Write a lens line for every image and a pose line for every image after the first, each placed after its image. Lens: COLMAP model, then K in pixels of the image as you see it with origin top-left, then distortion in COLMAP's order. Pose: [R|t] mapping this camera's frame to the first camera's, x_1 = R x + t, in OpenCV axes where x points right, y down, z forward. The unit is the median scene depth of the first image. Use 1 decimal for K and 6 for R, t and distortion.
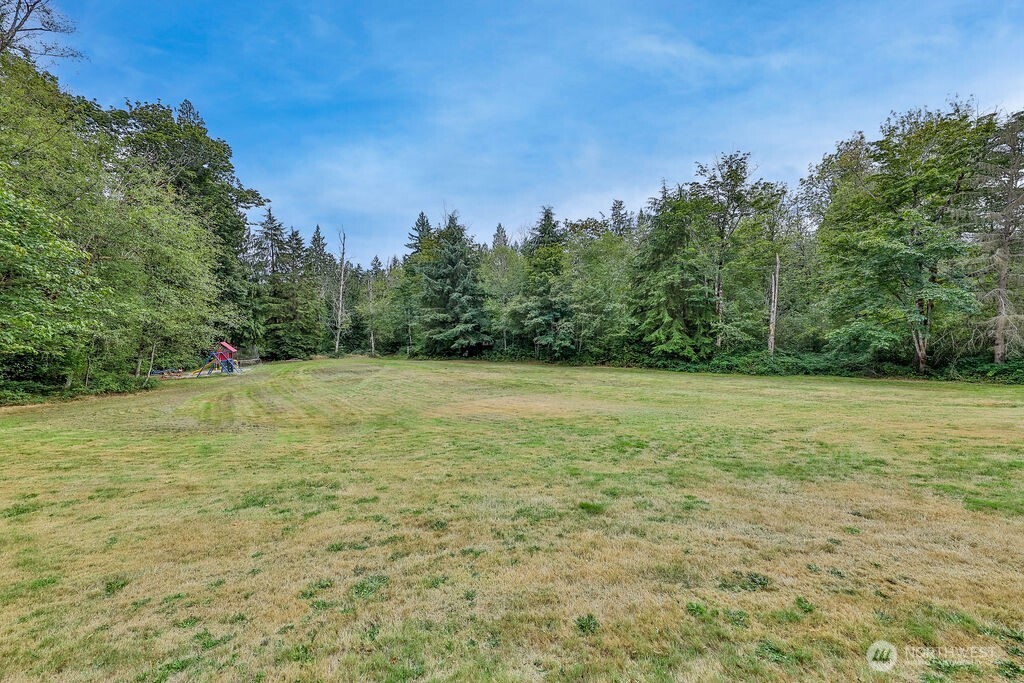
lens RADIAL K [[399.5, 0, 512.0], [0, 399.5, 341.5], [0, 0, 1]] dist [0.005175, -0.000257]
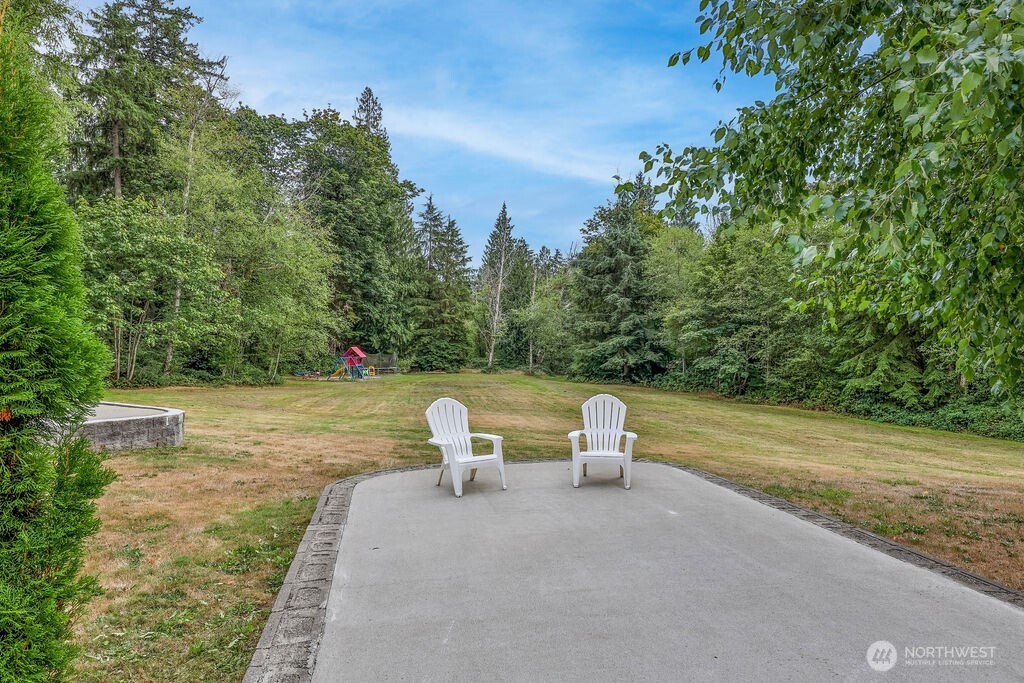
lens RADIAL K [[646.5, 0, 510.4], [0, 646.5, 354.7], [0, 0, 1]] dist [0.002806, 0.000036]
pose [[0.860980, 0.045089, -0.506636, 0.301224], [-0.049796, 0.998750, 0.004262, -0.004460], [0.506195, 0.021559, 0.862149, -0.125628]]
